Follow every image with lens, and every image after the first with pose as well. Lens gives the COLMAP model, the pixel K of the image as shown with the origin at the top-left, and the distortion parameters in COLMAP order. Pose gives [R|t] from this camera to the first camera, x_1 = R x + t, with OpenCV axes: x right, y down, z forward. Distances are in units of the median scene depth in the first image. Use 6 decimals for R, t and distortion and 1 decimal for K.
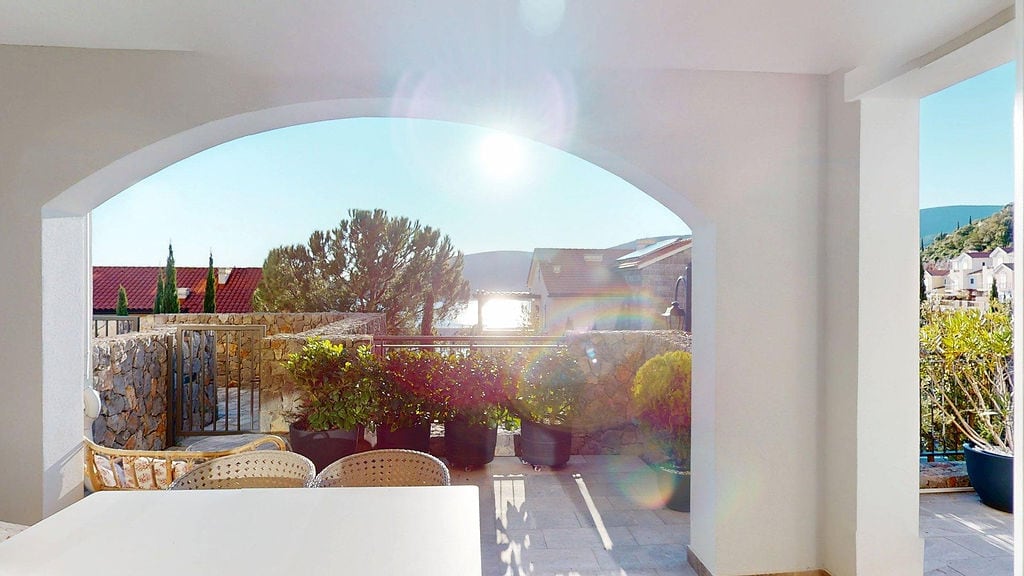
lens RADIAL K [[537.2, 0, 512.0], [0, 537.2, 288.0], [0, 0, 1]] dist [0.001380, 0.000353]
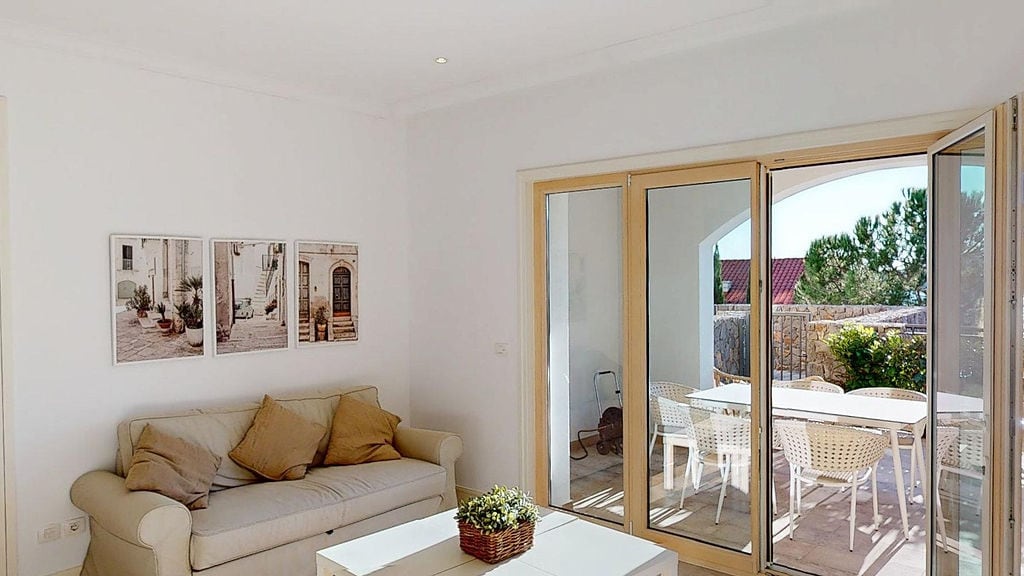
lens RADIAL K [[739.2, 0, 483.2], [0, 739.2, 292.6], [0, 0, 1]] dist [0.020050, 0.003045]
pose [[0.669149, 0.000450, -0.743128, 0.313801], [0.015426, 0.999776, 0.014496, -0.015012], [0.742968, -0.021163, 0.668992, -0.717171]]
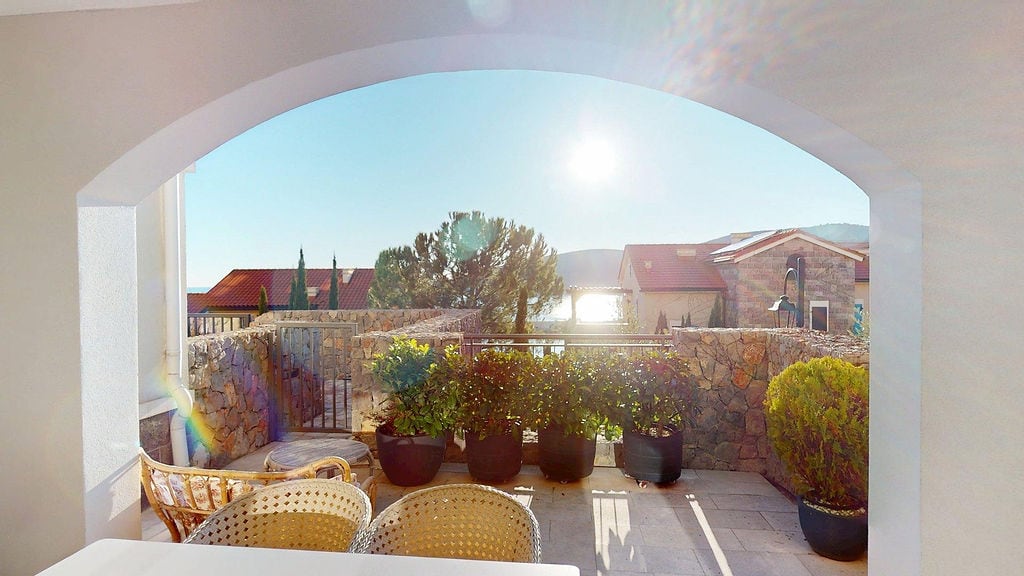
lens RADIAL K [[481.6, 0, 514.2], [0, 481.6, 286.2], [0, 0, 1]] dist [0.000845, 0.000158]
pose [[0.983845, -0.011954, -0.178620, -0.014416], [0.012467, 0.999921, 0.001750, 0.003939], [0.178585, -0.003949, 0.983917, 0.172205]]
